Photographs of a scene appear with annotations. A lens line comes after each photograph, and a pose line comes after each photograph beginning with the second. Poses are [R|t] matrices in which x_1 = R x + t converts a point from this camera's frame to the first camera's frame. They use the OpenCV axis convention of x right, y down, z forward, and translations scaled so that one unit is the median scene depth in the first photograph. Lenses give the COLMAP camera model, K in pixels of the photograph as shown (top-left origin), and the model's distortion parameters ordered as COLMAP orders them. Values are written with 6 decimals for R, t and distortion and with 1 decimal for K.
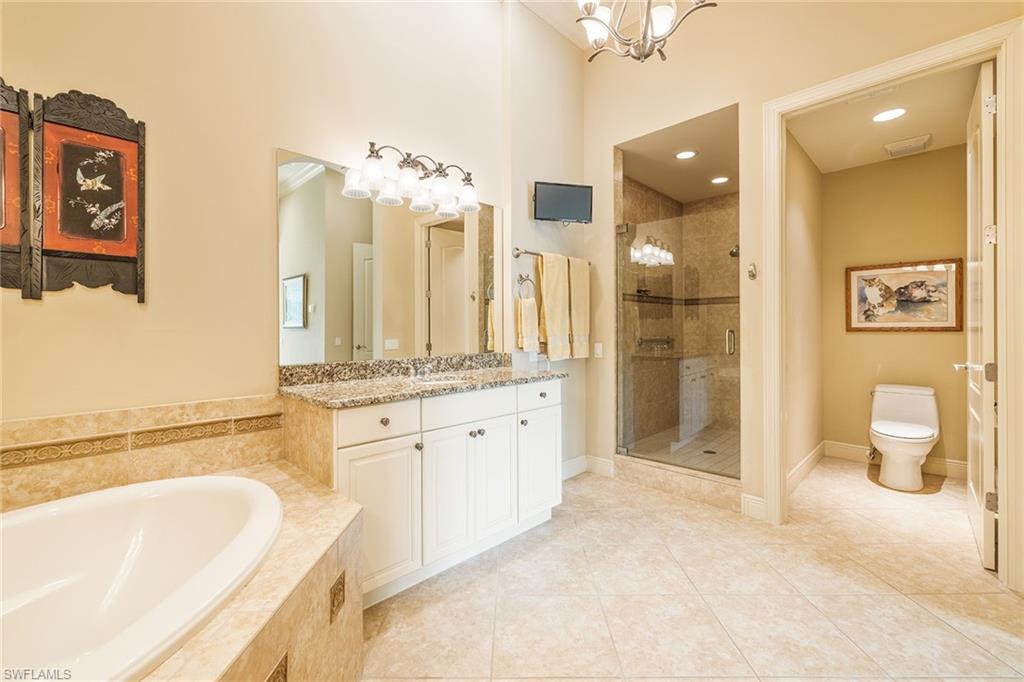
lens RADIAL K [[431.4, 0, 511.9], [0, 431.4, 322.2], [0, 0, 1]] dist [0.000656, 0.000014]
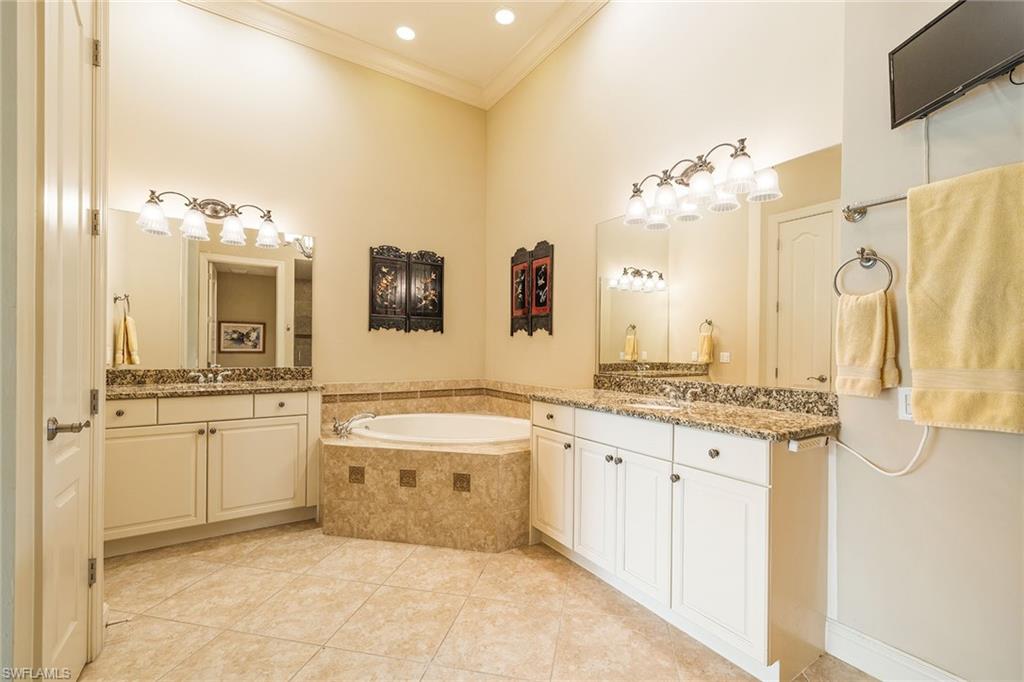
lens RADIAL K [[427.4, 0, 517.8], [0, 427.4, 340.8], [0, 0, 1]] dist [-0.000525, -0.000113]
pose [[-0.196920, -0.015291, -0.980300, 0.911107], [0.006023, 0.999841, -0.016806, 0.011418], [0.980401, -0.009214, -0.196796, 1.010920]]
